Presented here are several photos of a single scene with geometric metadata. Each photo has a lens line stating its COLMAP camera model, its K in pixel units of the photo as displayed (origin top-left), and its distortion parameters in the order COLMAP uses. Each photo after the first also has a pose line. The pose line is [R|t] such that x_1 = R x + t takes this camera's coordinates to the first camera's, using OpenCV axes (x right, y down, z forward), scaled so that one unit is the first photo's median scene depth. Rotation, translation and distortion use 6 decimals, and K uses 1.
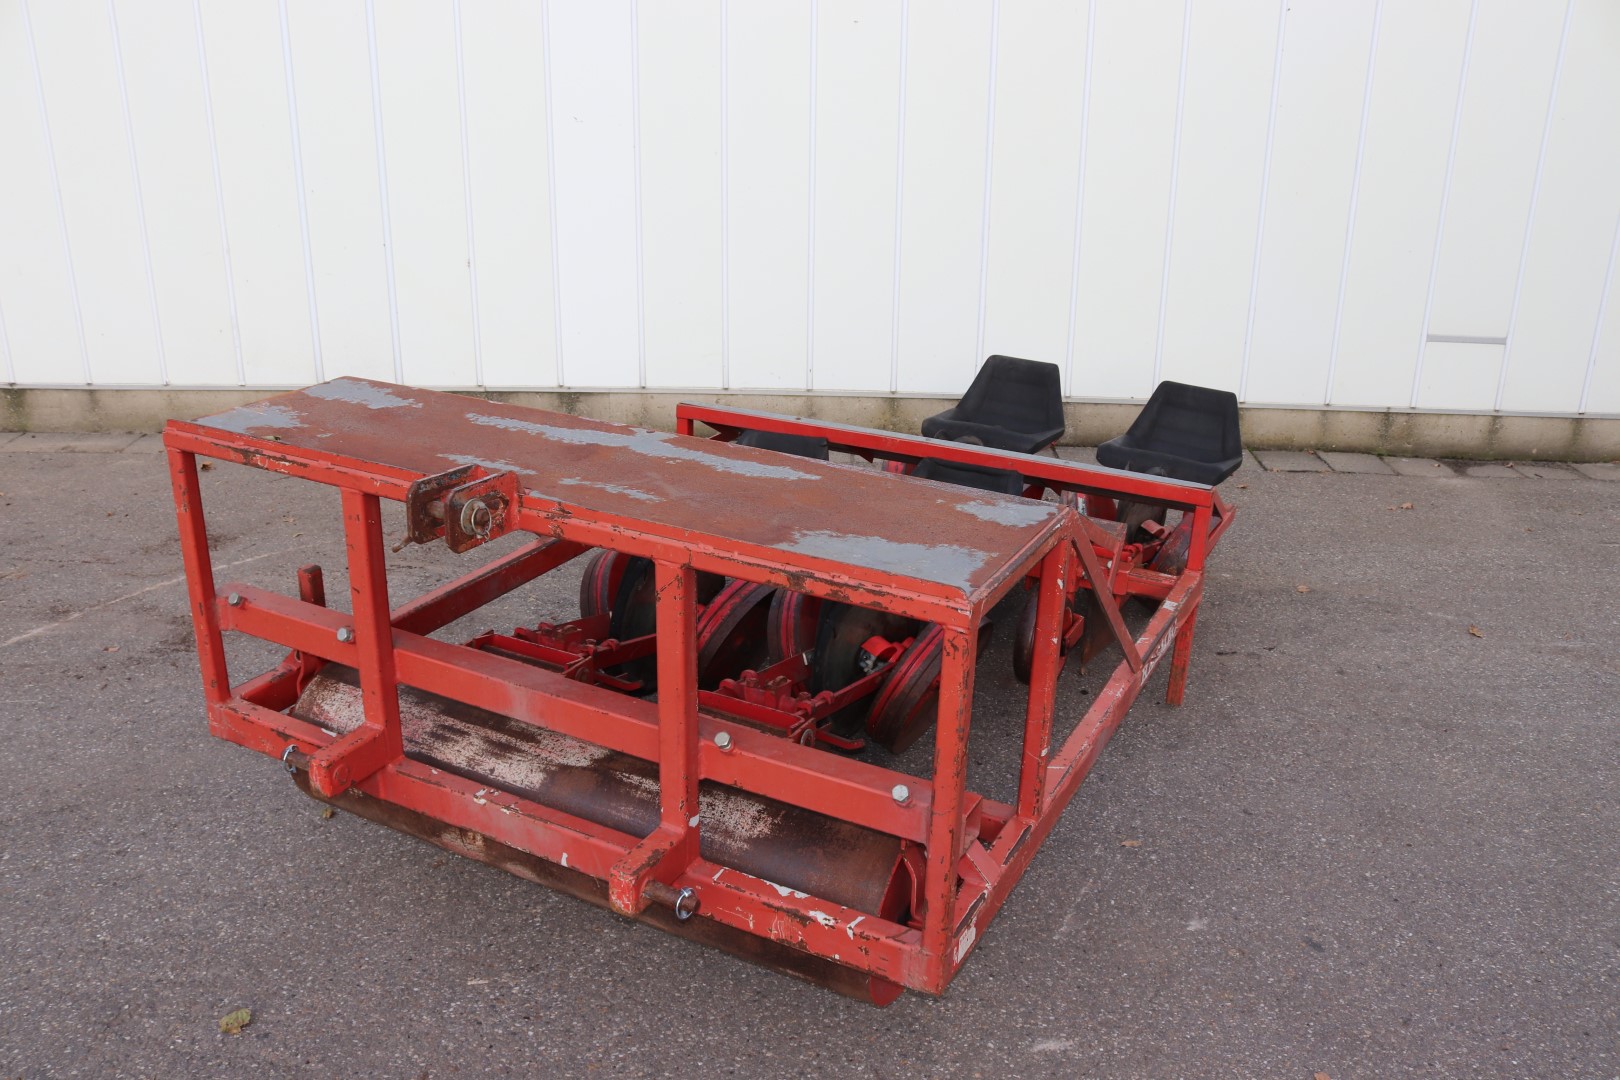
lens RADIAL K [[1354.3, 0, 816.3], [0, 1354.3, 585.0], [0, 0, 1]] dist [-0.165091, 0.137384]
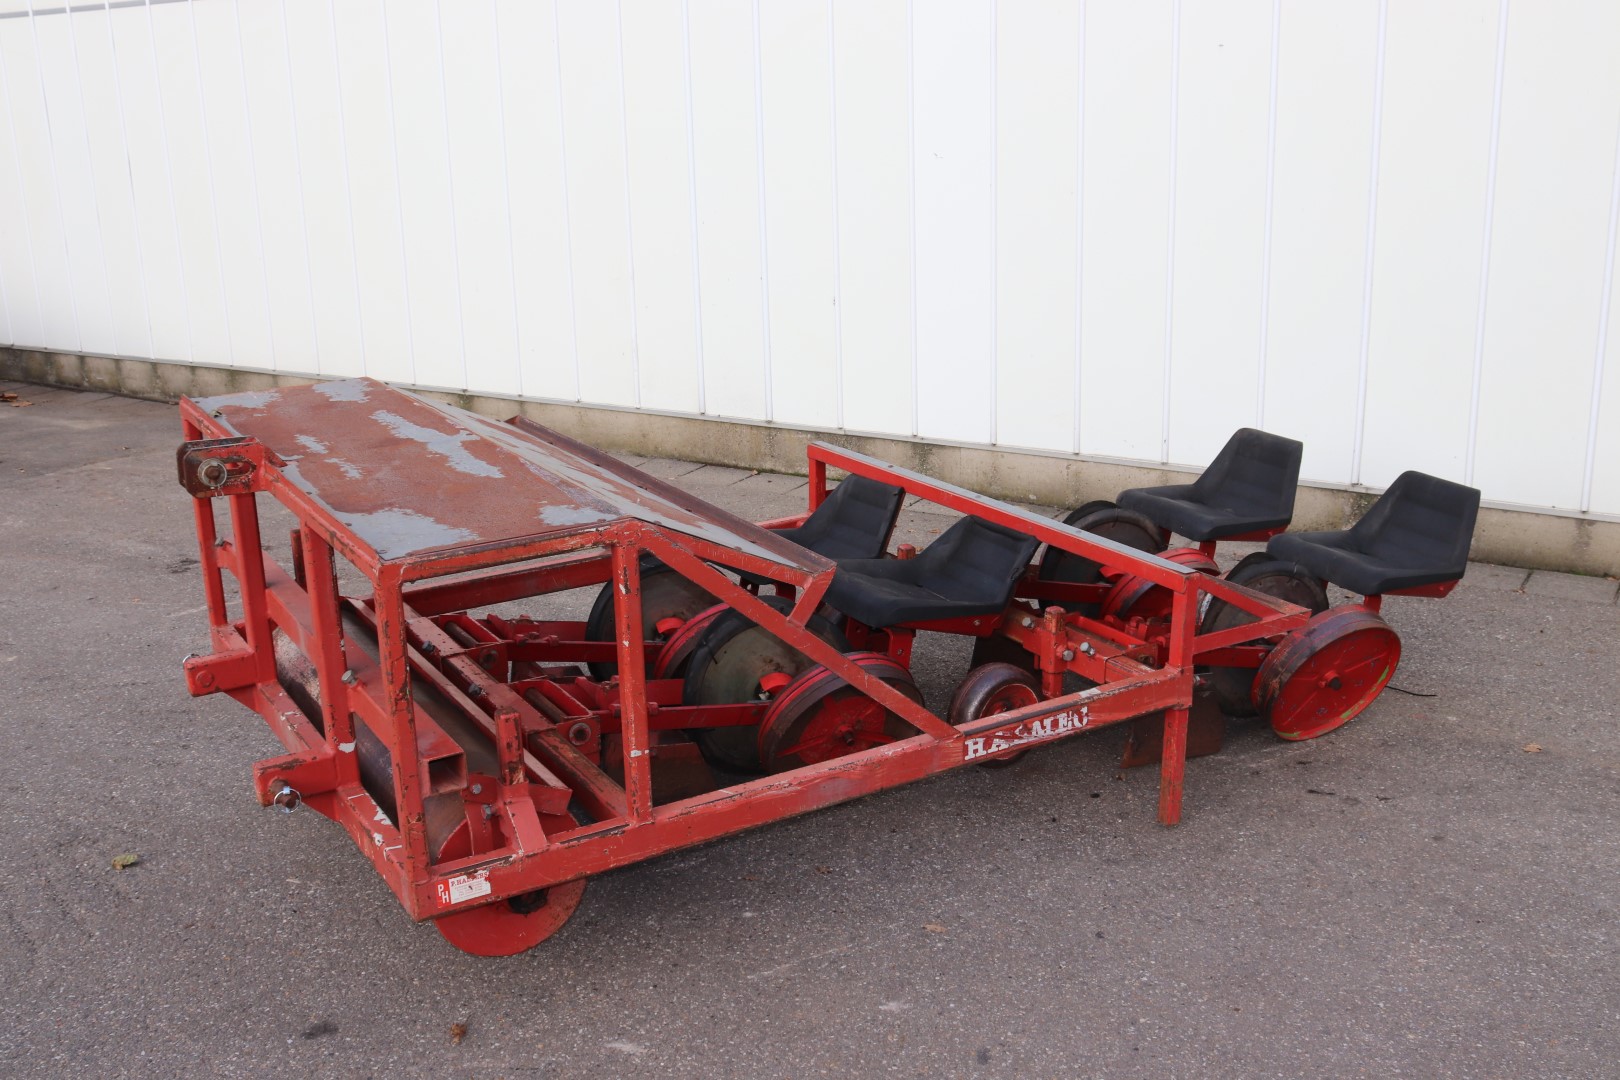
lens RADIAL K [[1655.3, 0, 827.2], [0, 1655.3, 579.5], [0, 0, 1]] dist [-0.088272, 0.000000]
pose [[0.854921, 0.118195, -0.505114, 0.445628], [-0.159074, 0.986520, -0.038395, 0.007399], [0.493767, 0.113175, 0.862198, -0.026795]]
